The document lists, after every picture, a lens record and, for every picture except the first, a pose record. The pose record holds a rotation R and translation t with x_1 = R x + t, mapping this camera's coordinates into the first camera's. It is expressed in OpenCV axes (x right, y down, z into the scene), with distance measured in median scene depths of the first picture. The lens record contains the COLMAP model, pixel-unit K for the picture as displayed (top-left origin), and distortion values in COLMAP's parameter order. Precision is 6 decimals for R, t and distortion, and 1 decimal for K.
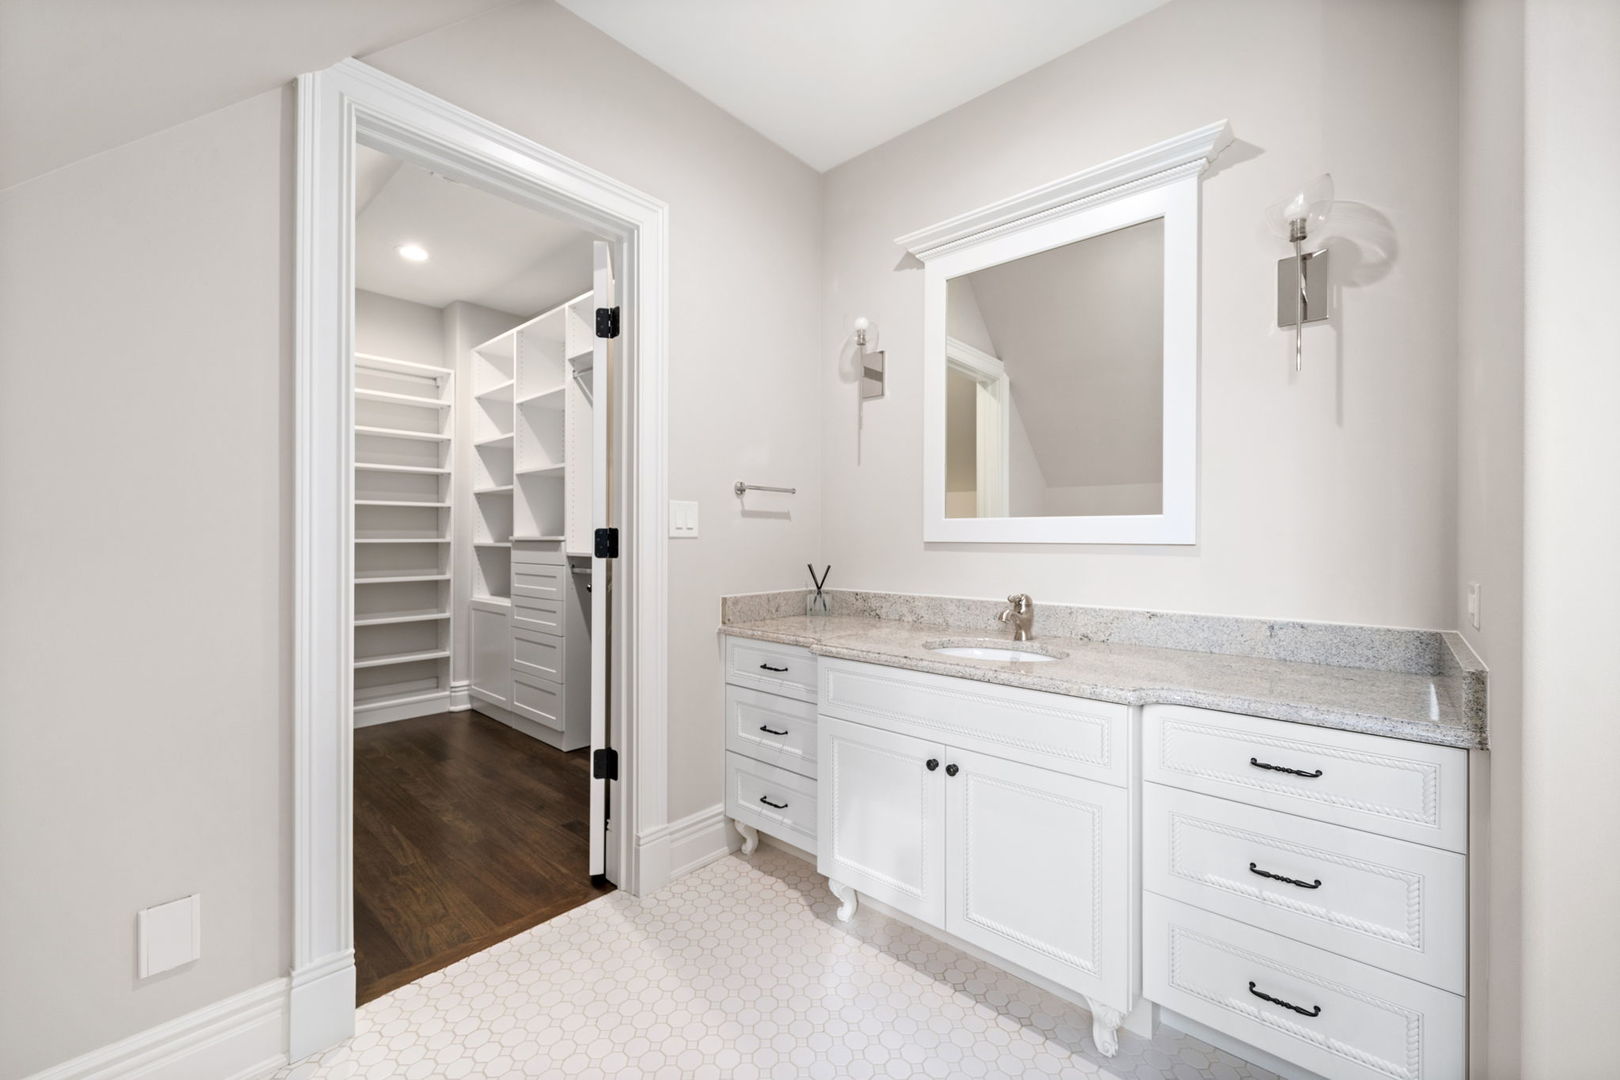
lens RADIAL K [[648.0, 0, 810.0], [0, 648.0, 540.0], [0, 0, 1]] dist [0.000941, 0.000043]
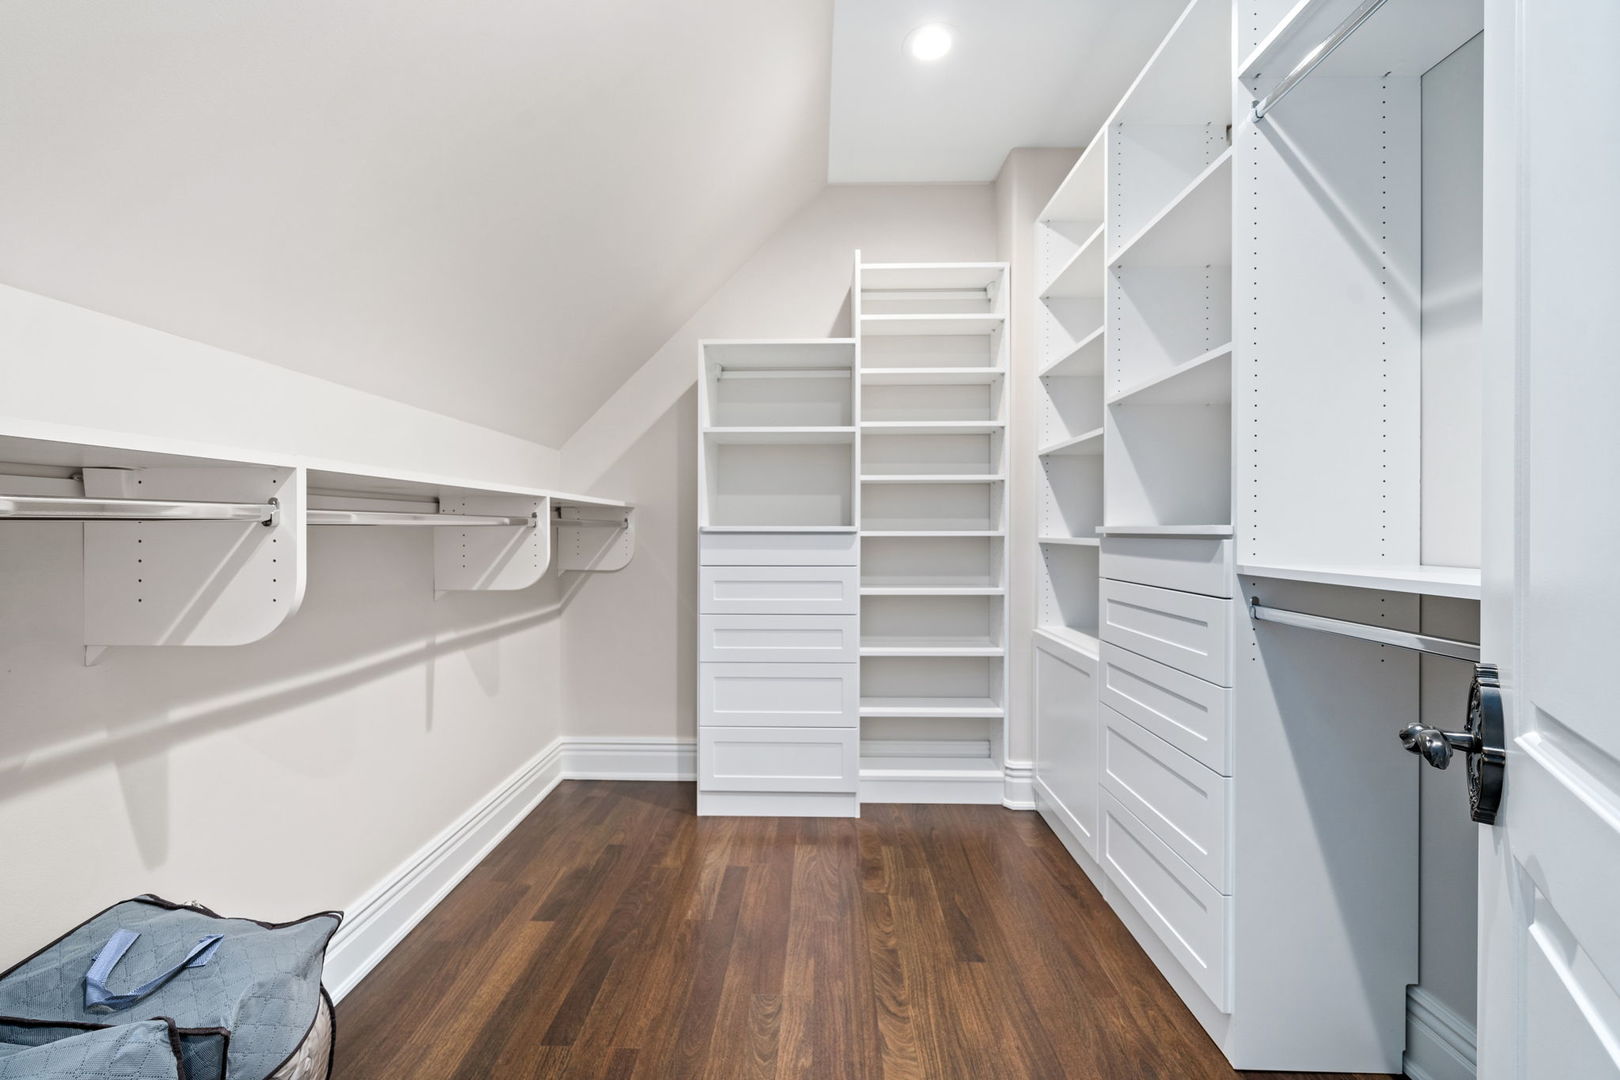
lens RADIAL K [[648.0, 0, 810.0], [0, 648.0, 540.0], [0, 0, 1]] dist [0.000941, 0.000043]
pose [[0.653607, 0.004185, -0.756822, -0.203572], [0.008106, 0.999889, 0.012529, -0.002802], [0.756791, -0.014324, 0.653500, 0.449905]]
